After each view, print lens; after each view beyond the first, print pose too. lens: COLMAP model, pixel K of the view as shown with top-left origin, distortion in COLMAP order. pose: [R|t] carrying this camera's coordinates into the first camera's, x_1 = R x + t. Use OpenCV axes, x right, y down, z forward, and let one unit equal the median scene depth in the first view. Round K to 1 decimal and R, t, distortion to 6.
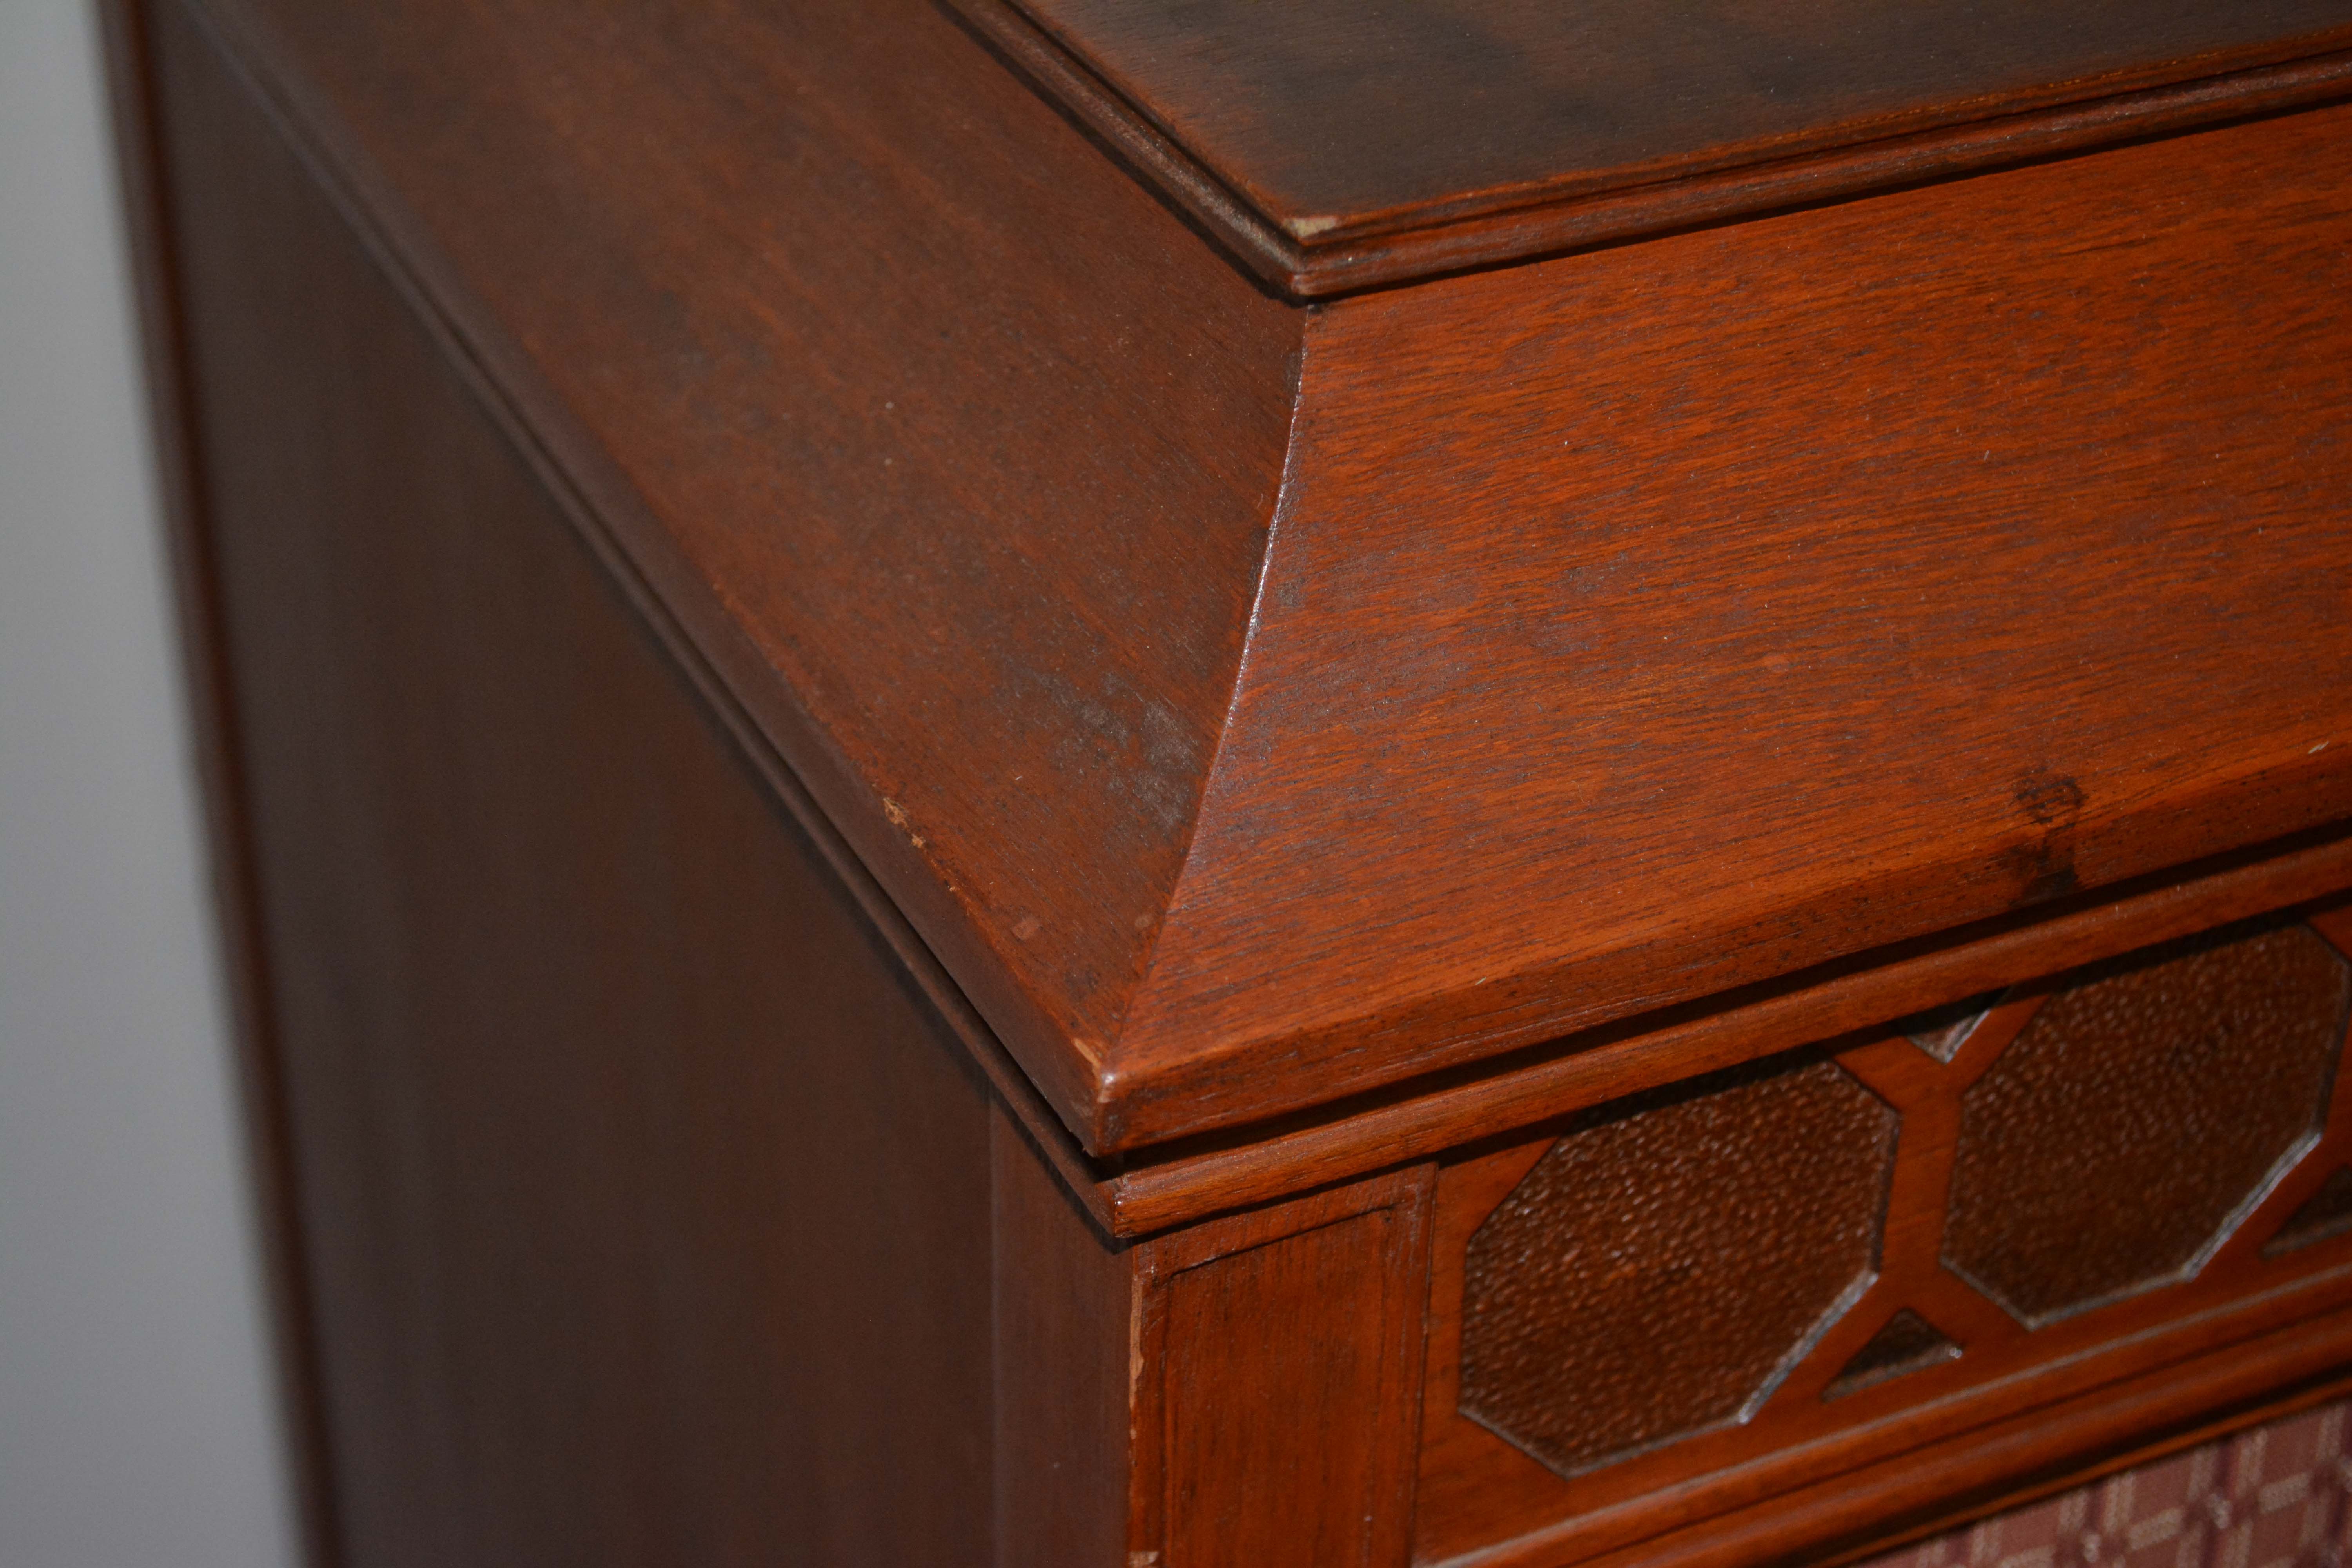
lens RADIAL K [[4094.3, 0, 1171.4], [0, 4094.3, 777.0], [0, 0, 1]] dist [0.005160, 0.000000]
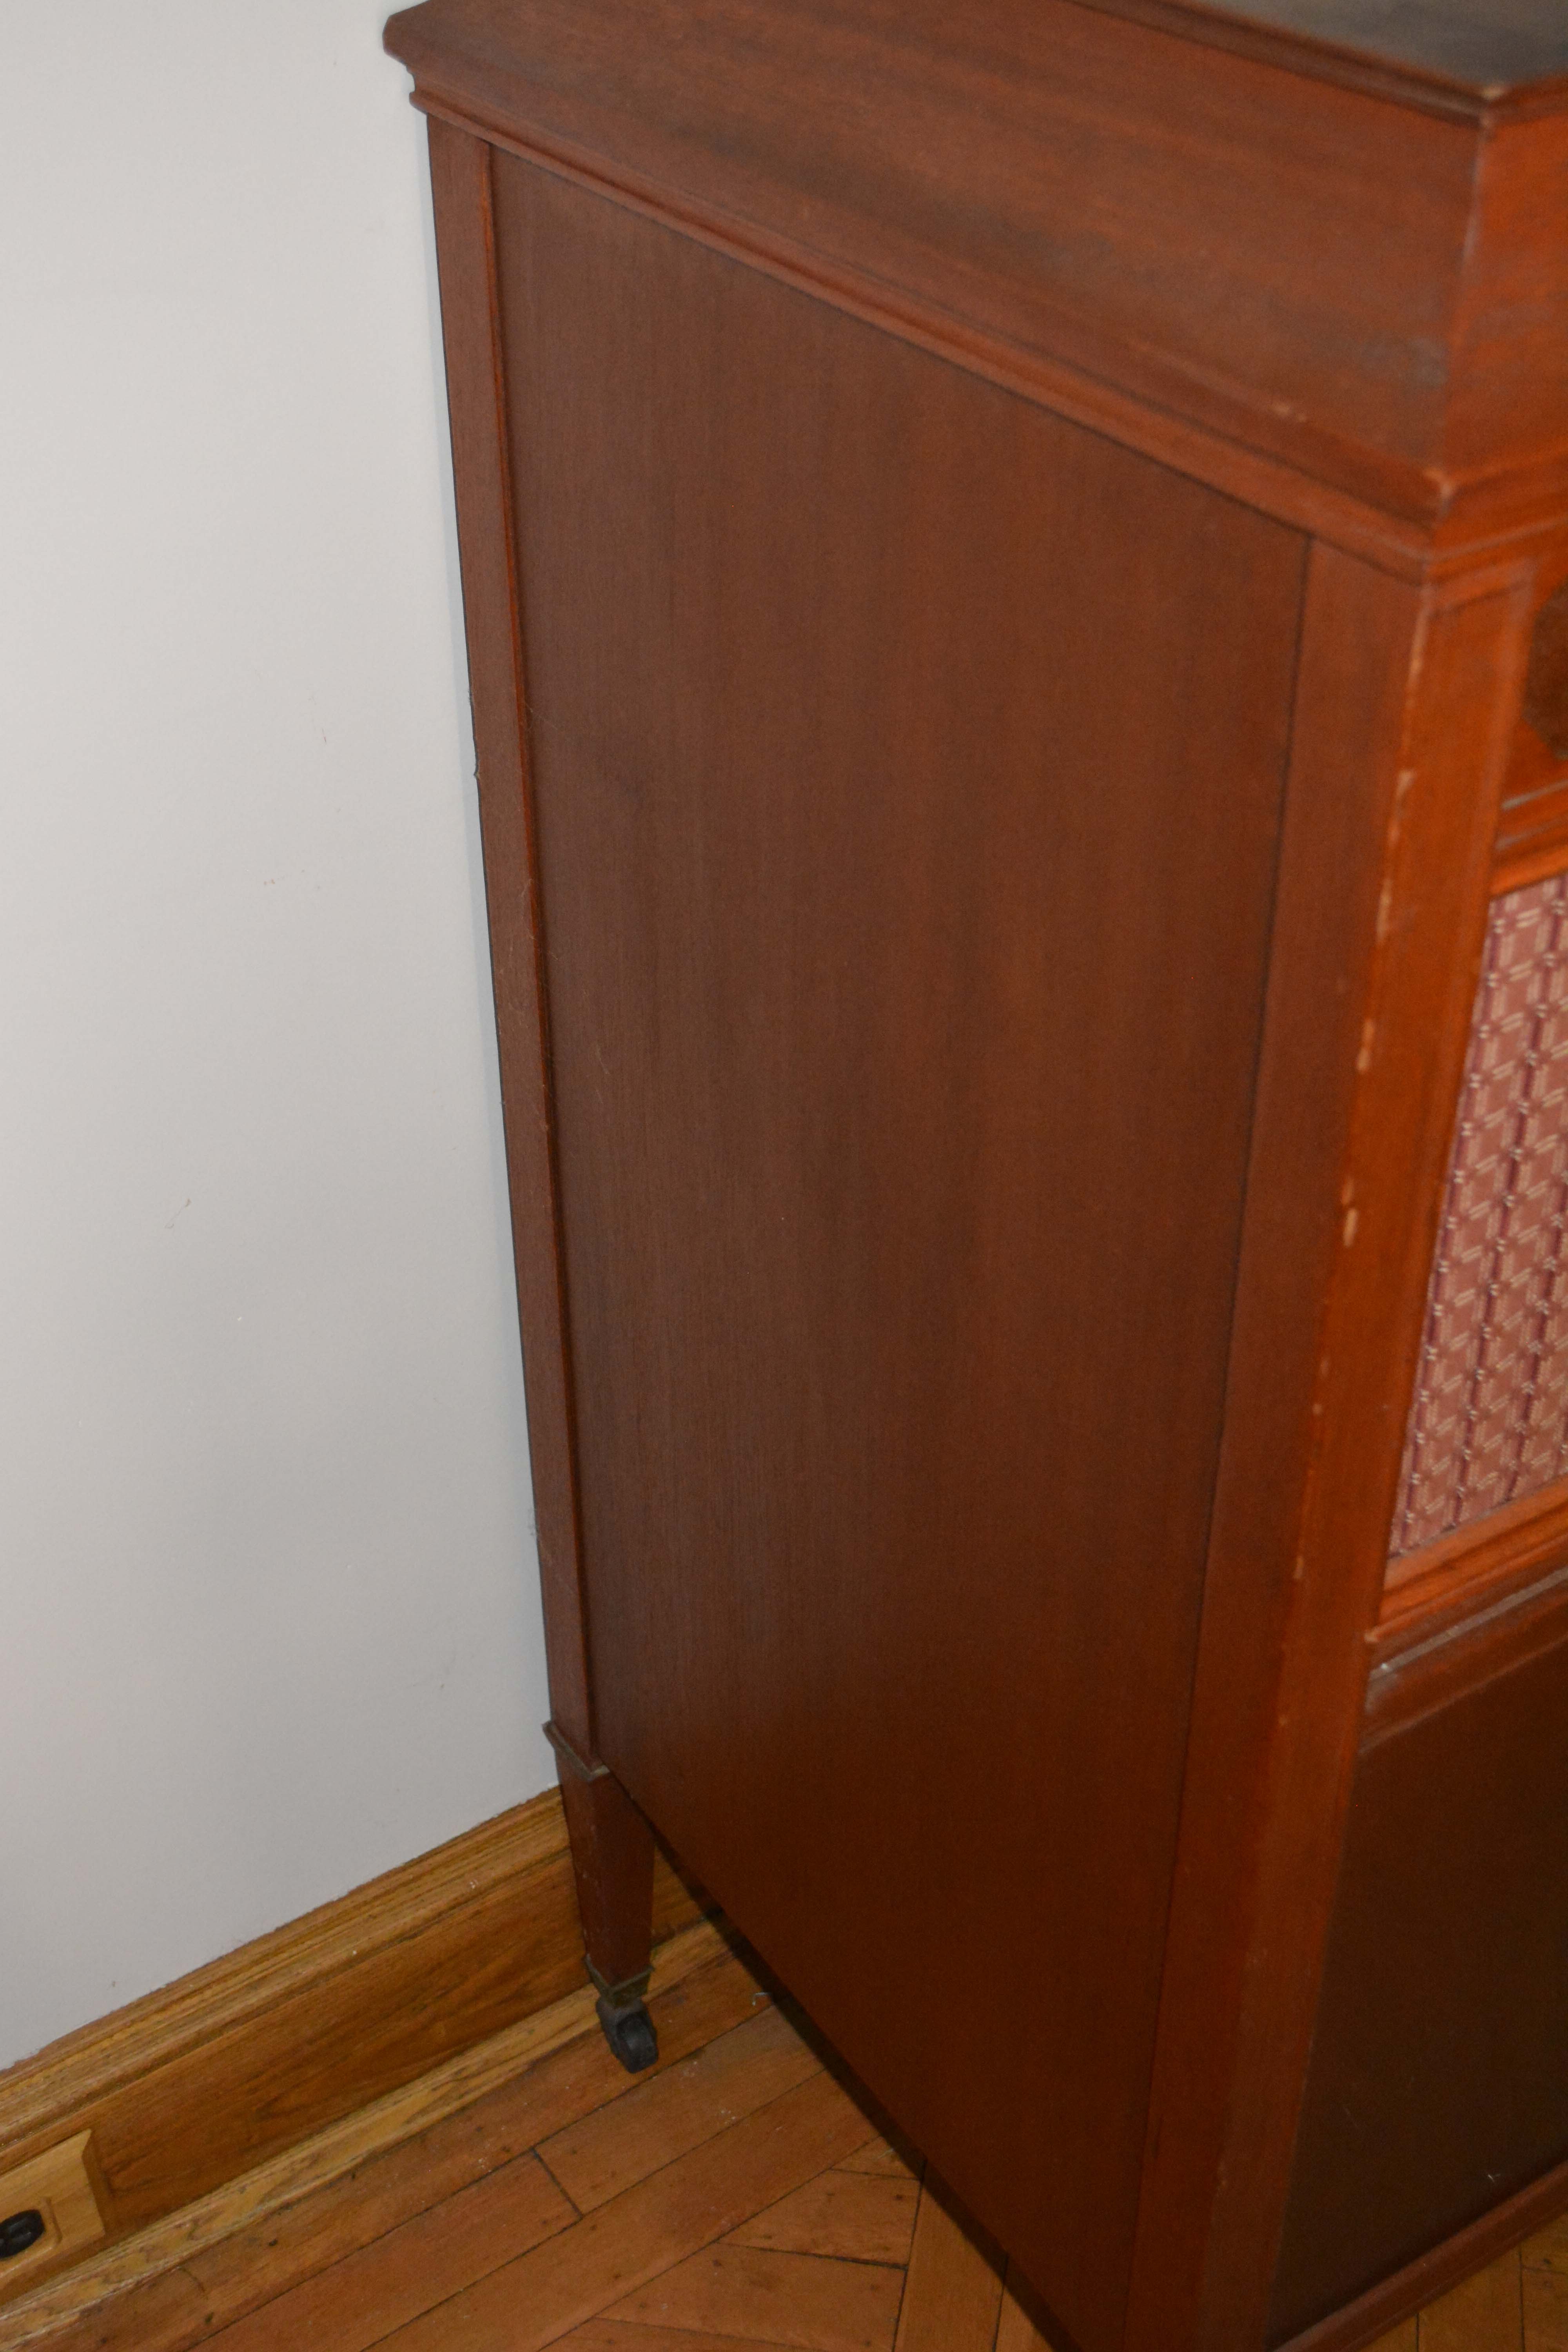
lens RADIAL K [[2866.1, 0, 762.7], [0, 2866.1, 1162.7], [0, 0, 1]] dist [-0.043331, 0.000000]
pose [[0.992051, -0.095142, 0.082358, -0.470863], [0.091560, 0.994725, 0.046243, 0.289457], [-0.086323, -0.038334, 0.995529, -0.428237]]
